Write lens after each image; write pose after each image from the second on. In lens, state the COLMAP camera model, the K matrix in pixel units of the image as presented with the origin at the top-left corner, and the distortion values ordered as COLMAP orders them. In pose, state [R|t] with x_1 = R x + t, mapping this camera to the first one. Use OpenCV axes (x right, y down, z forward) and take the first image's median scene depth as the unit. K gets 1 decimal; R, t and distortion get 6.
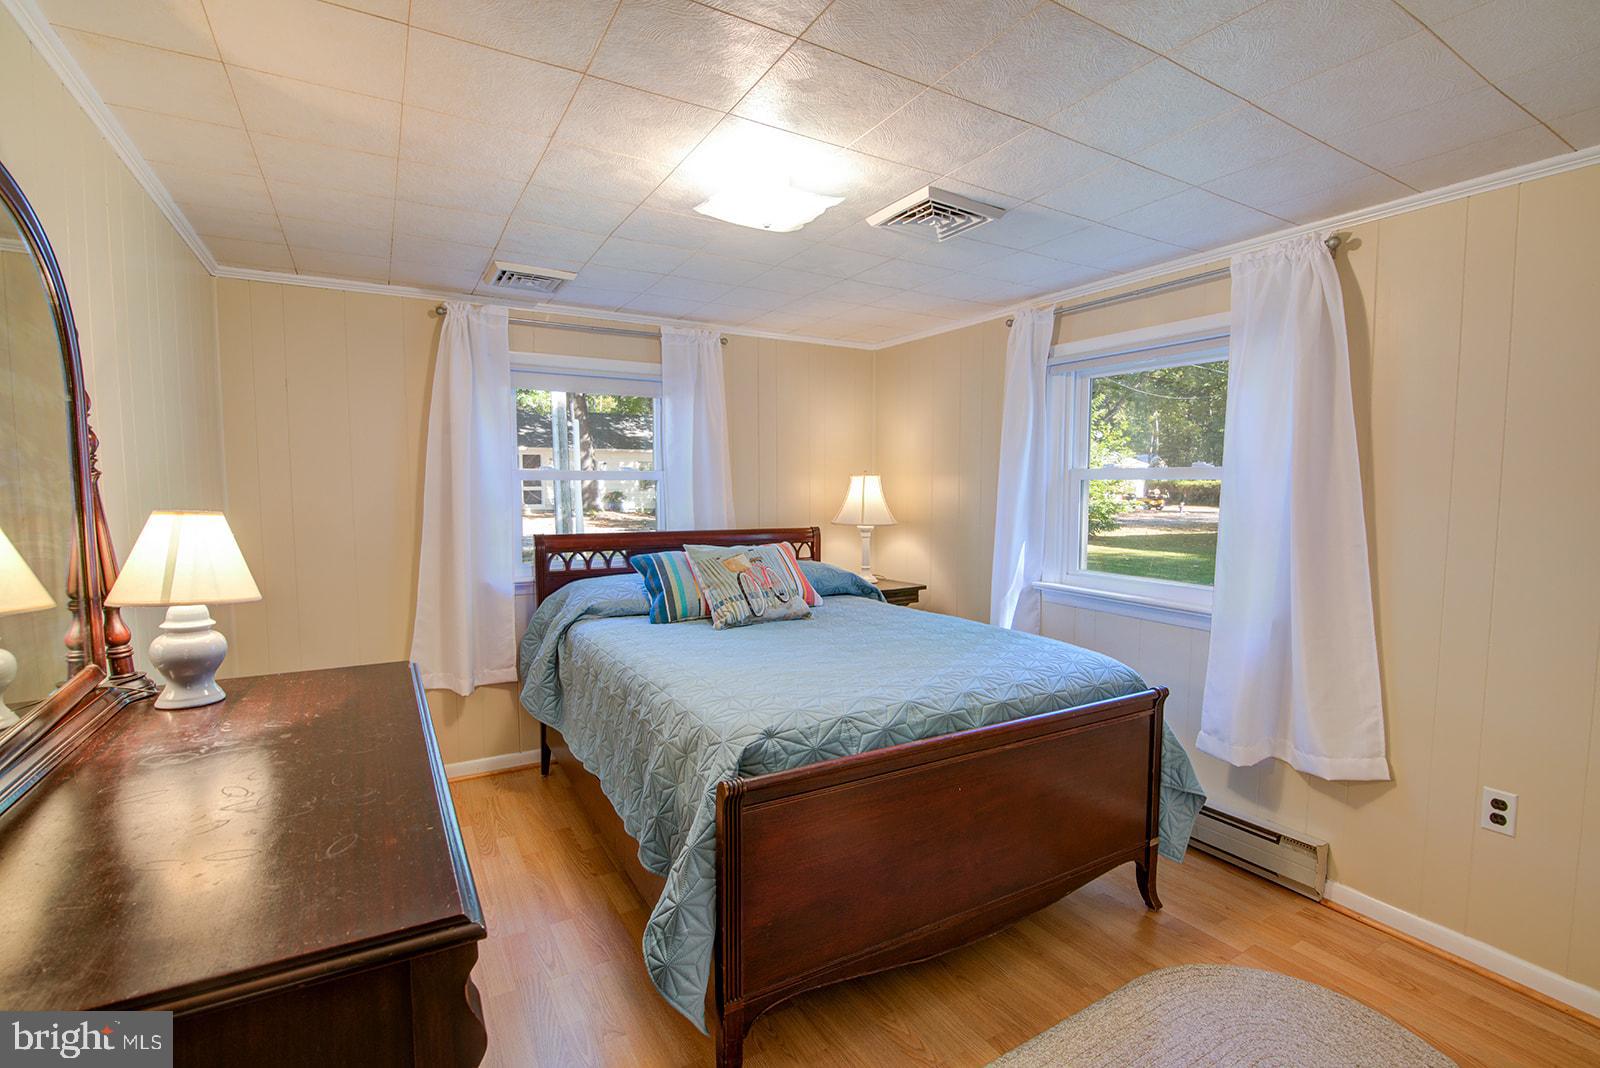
lens RADIAL K [[727.1, 0, 800.0], [0, 727.1, 534.0], [0, 0, 1]] dist [-0.027132, -0.000157]
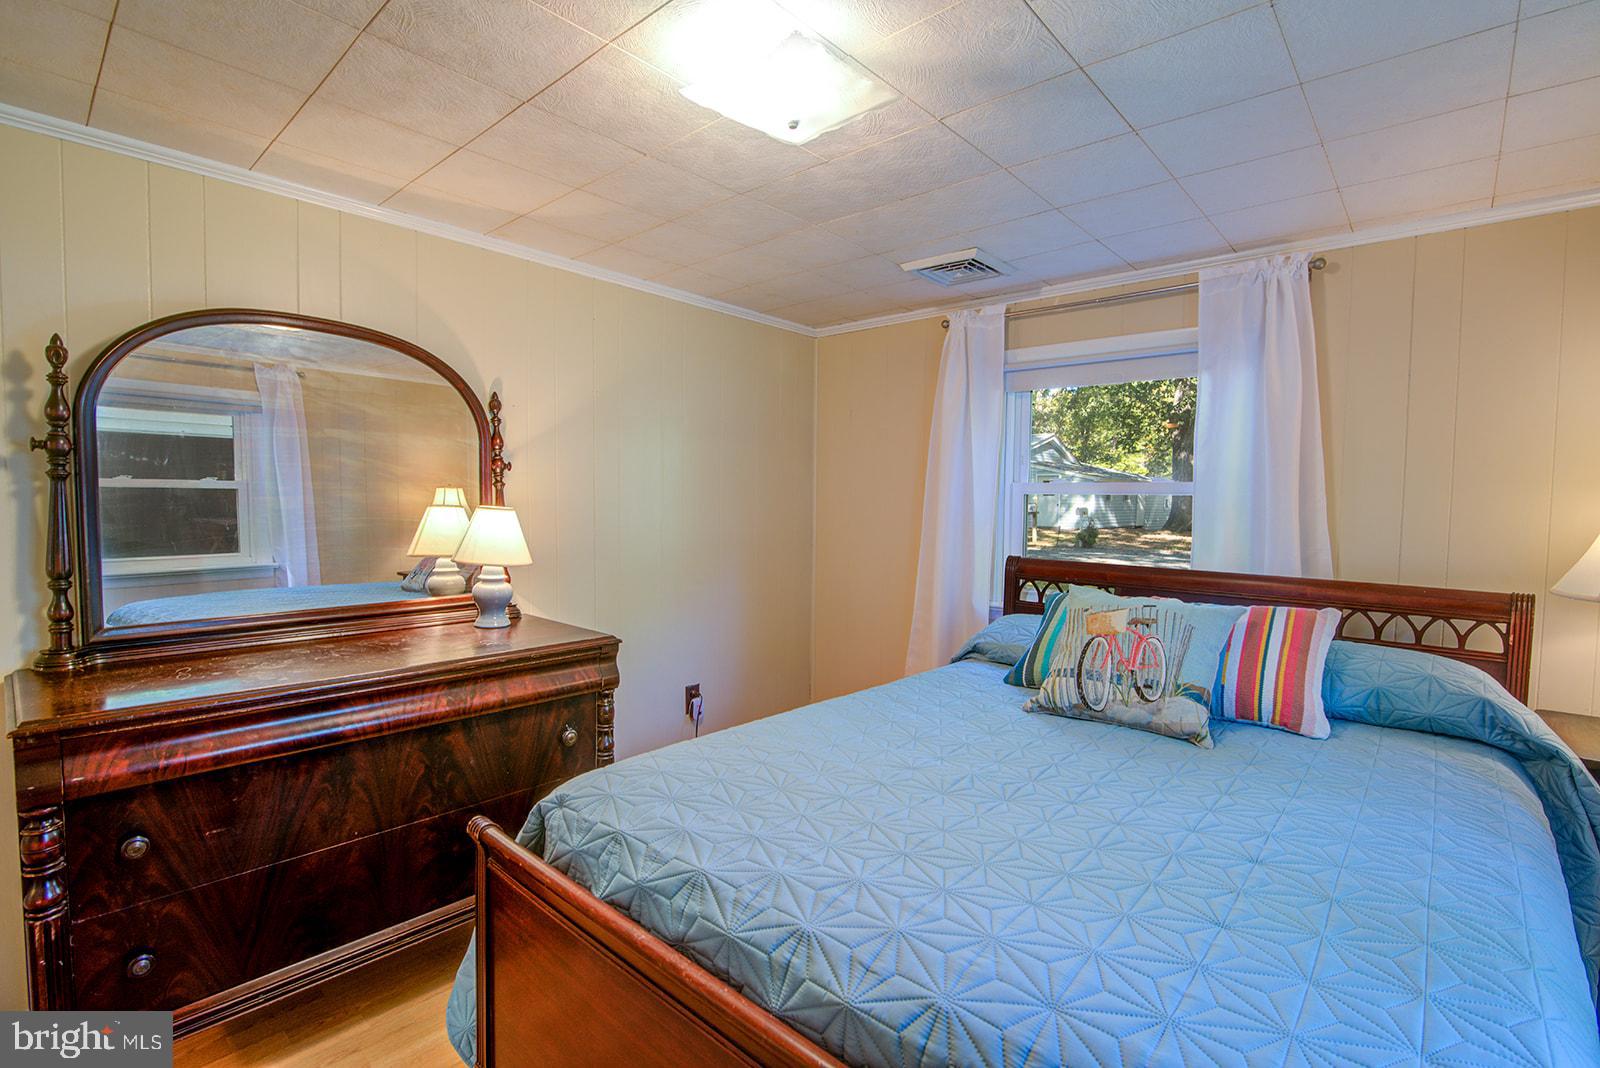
lens RADIAL K [[727.1, 0, 800.0], [0, 727.1, 534.0], [0, 0, 1]] dist [-0.027132, -0.000157]
pose [[0.311600, 0.048038, -0.948998, 0.429570], [-0.081842, 0.996367, 0.023564, -0.029038], [0.946682, 0.070325, 0.314399, 0.549510]]
